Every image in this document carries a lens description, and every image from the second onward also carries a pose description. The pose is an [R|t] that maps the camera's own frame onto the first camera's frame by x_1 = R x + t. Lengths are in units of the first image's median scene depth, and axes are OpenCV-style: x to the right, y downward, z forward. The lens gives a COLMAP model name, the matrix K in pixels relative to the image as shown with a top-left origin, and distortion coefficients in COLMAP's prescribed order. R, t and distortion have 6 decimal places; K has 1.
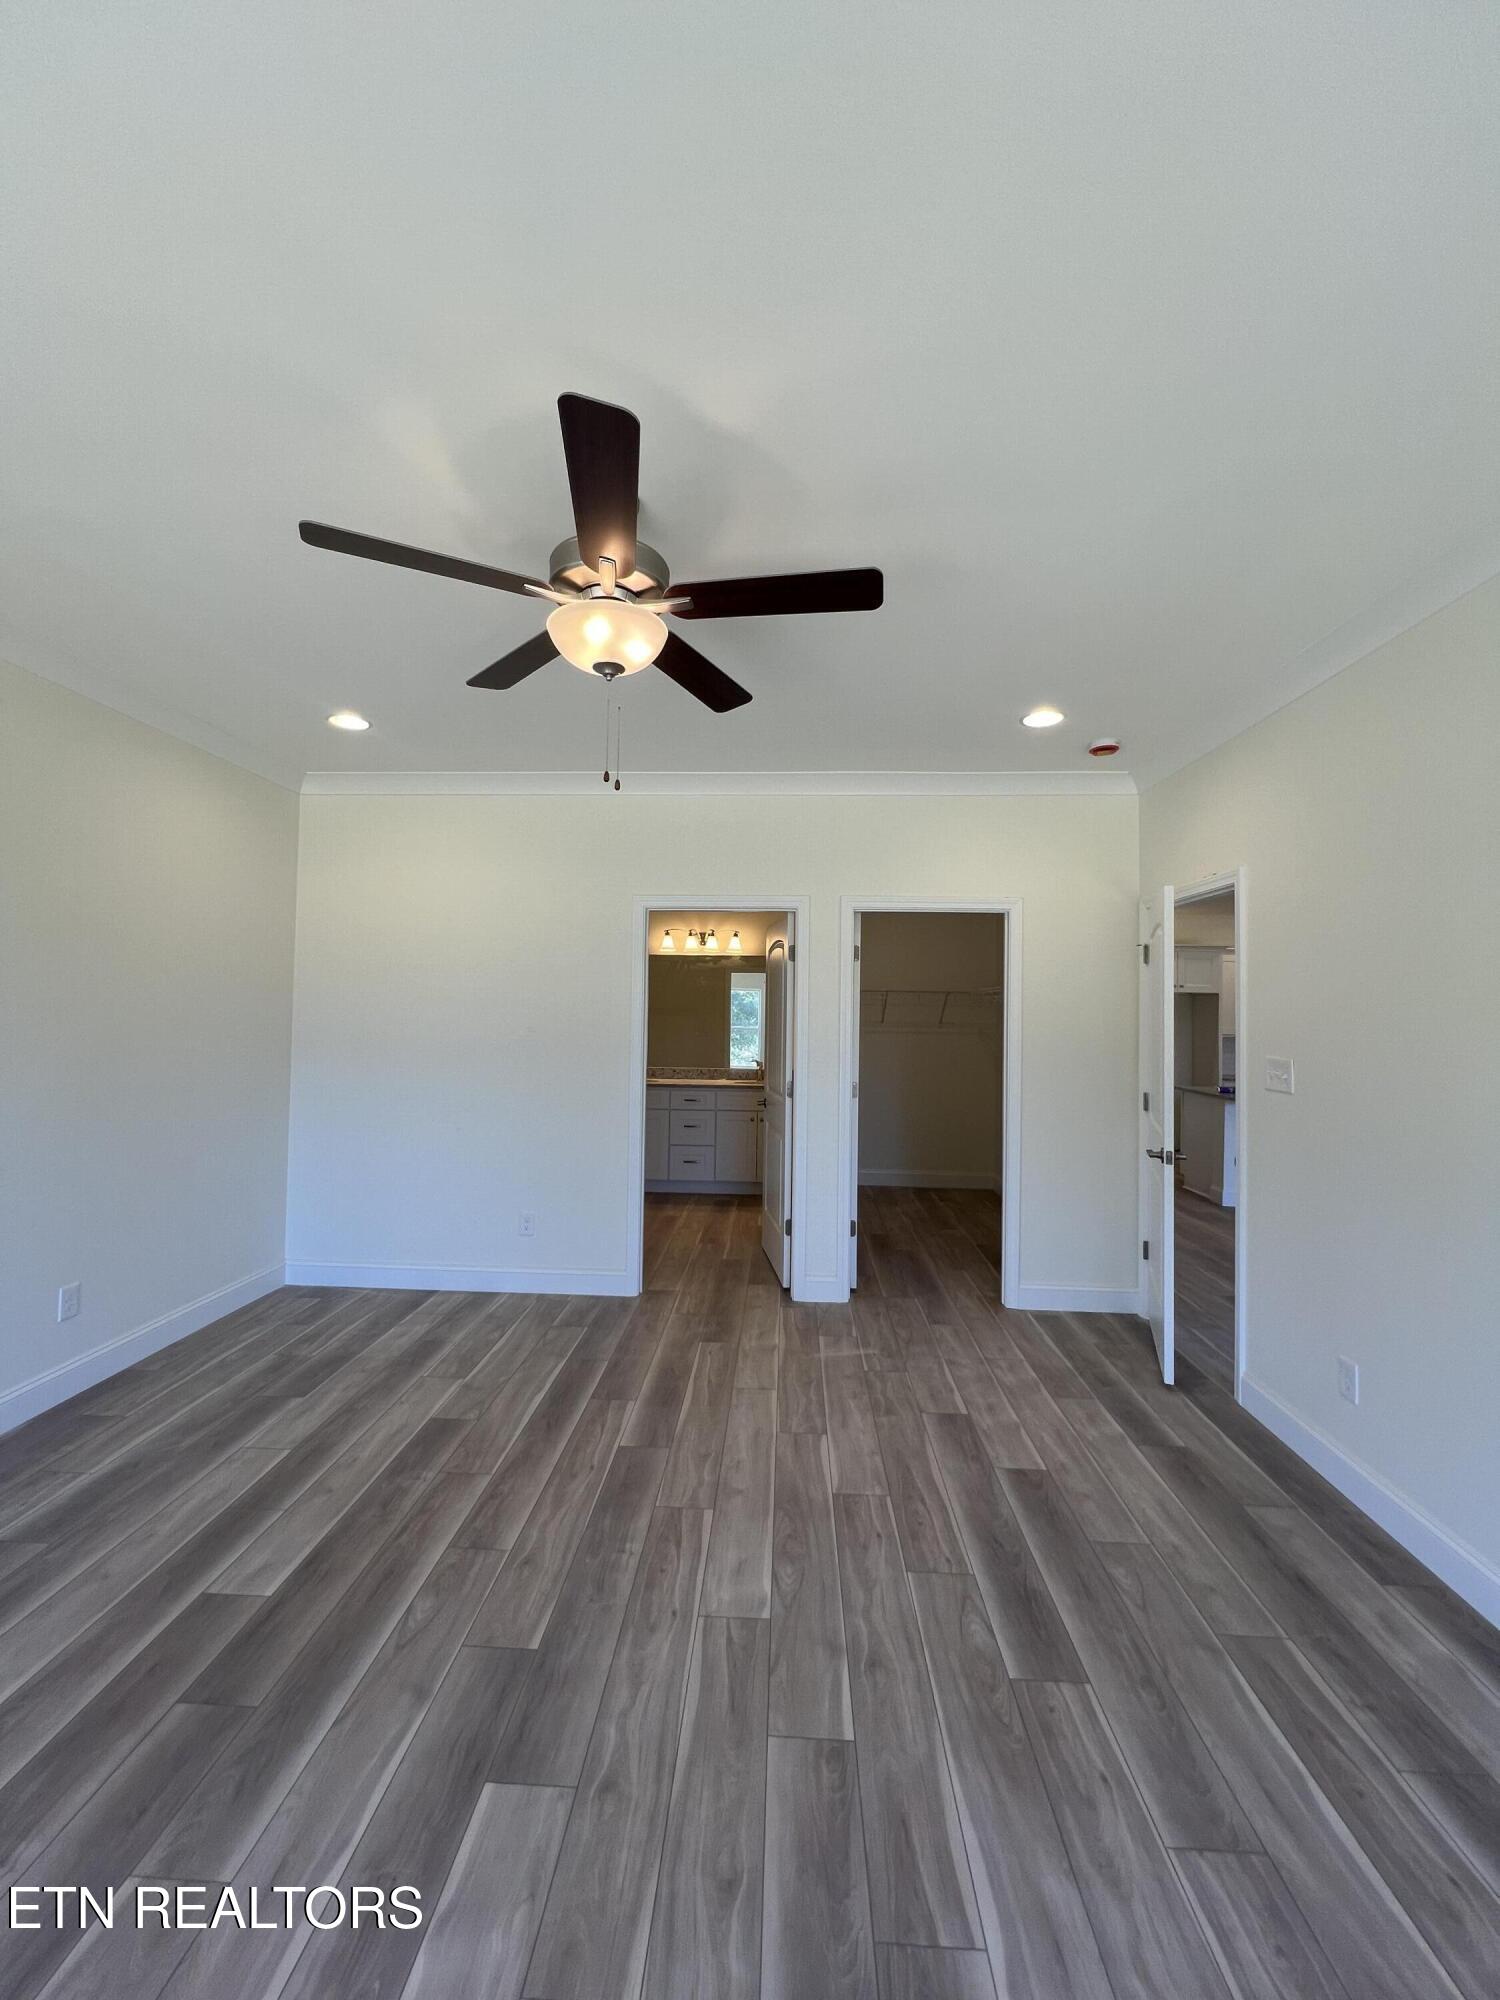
lens RADIAL K [[808.2, 0, 751.5], [0, 808.2, 994.3], [0, 0, 1]] dist [-0.002116, -0.000278]
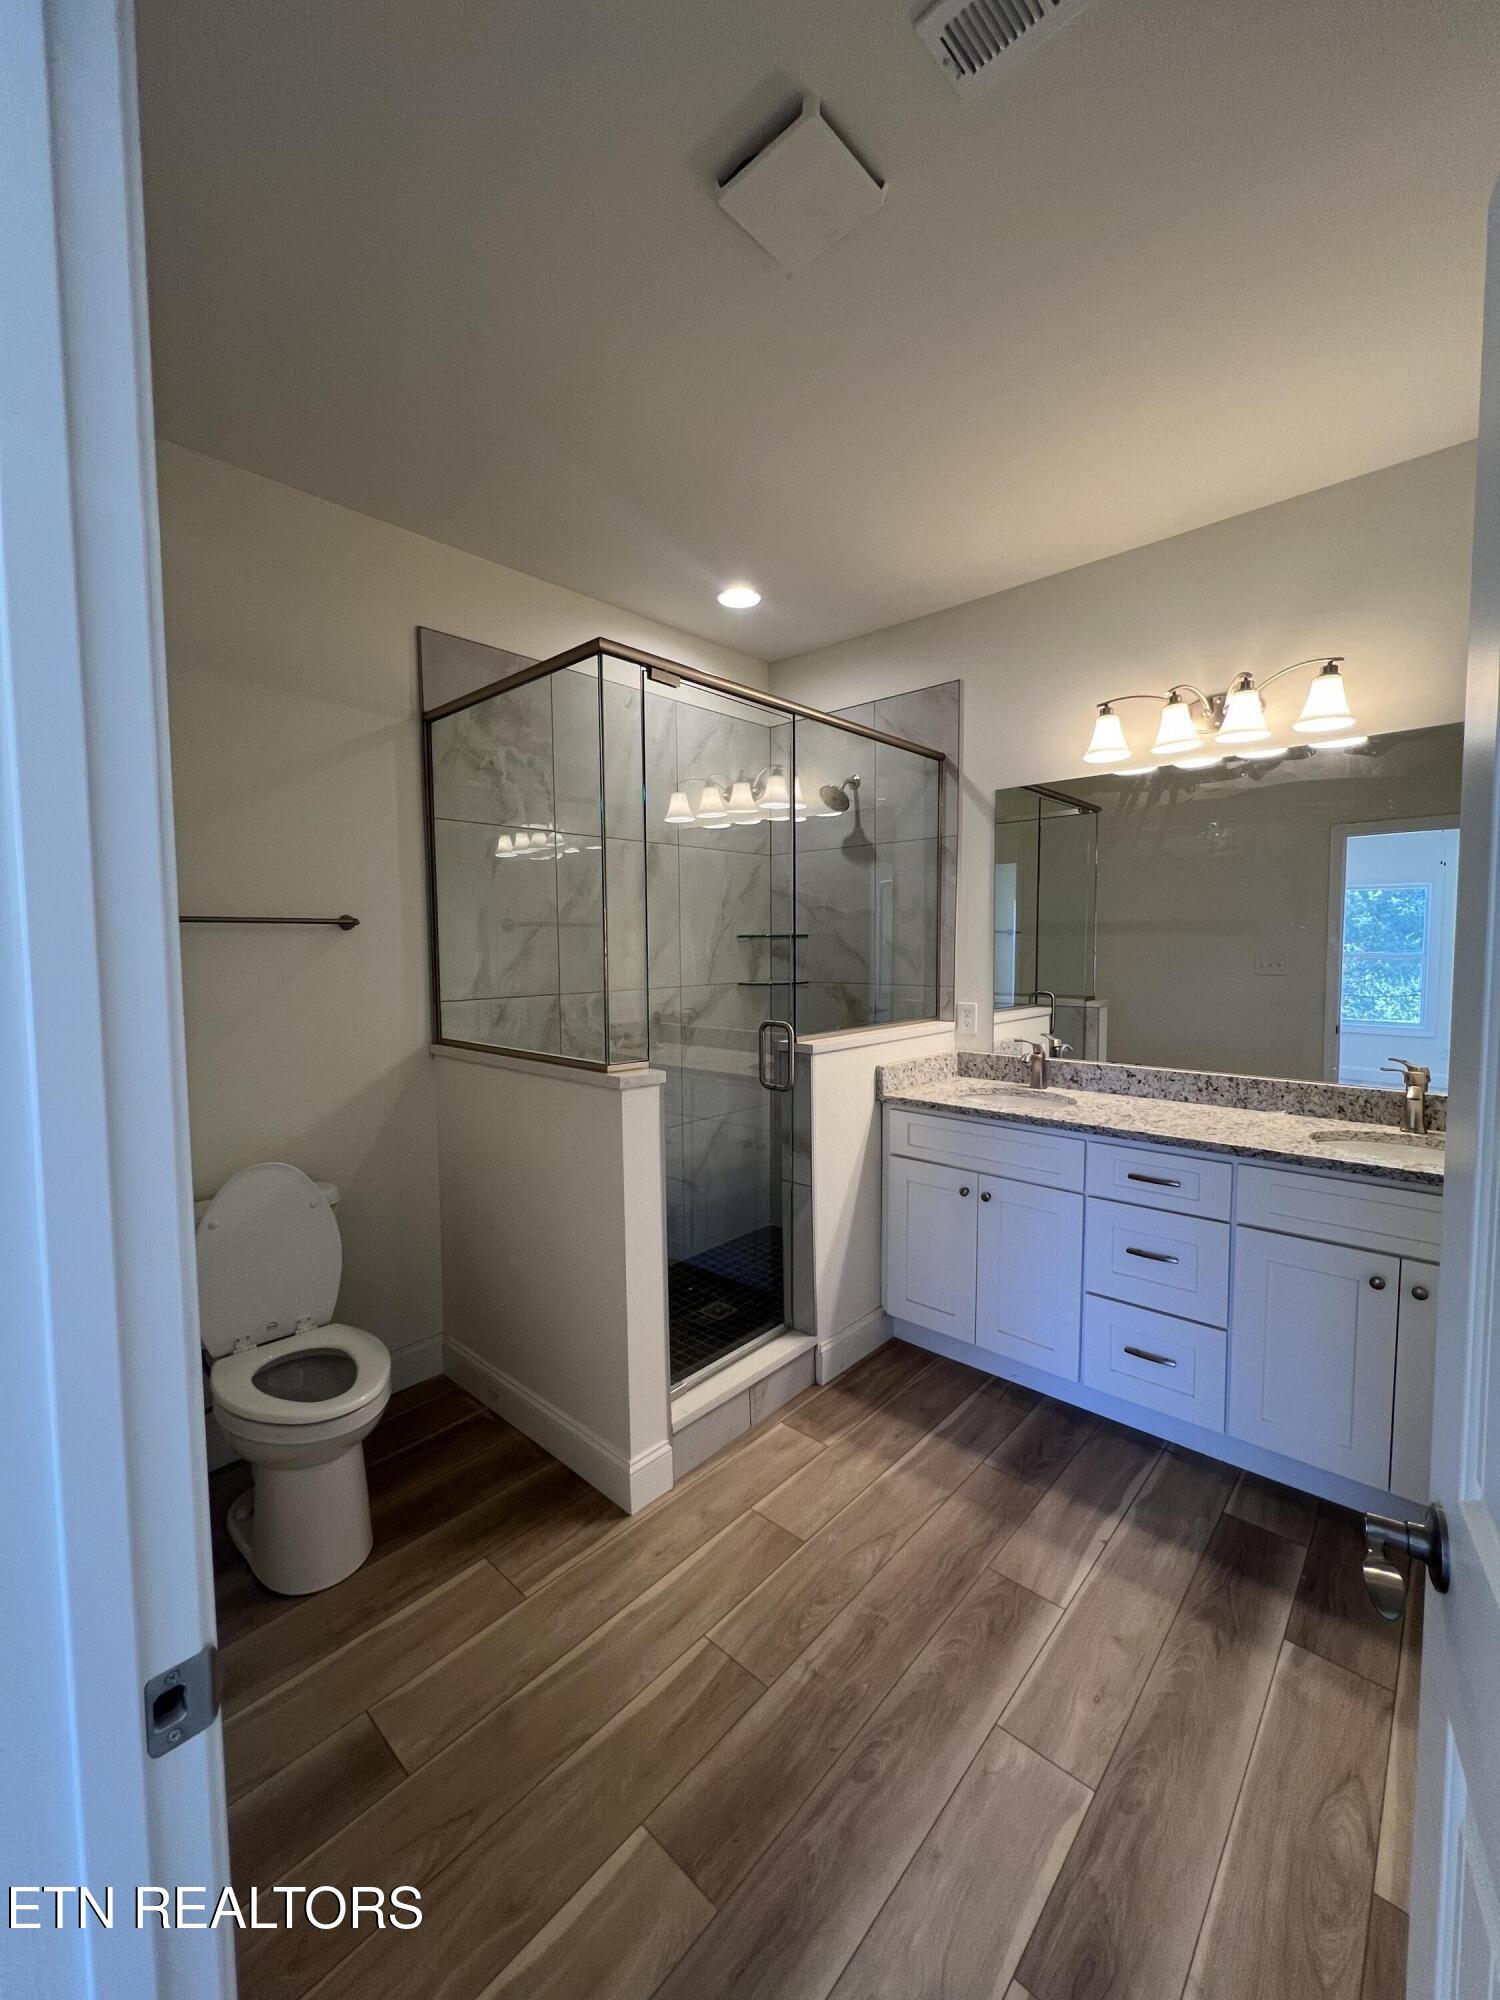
lens RADIAL K [[808.2, 0, 770.5], [0, 808.2, 997.8], [0, 0, 1]] dist [-0.002116, -0.000278]
pose [[0.765372, 0.011727, -0.643481, 0.018036], [0.032269, 0.997877, 0.056567, 0.029747], [0.642778, -0.064059, 0.763369, 0.610383]]
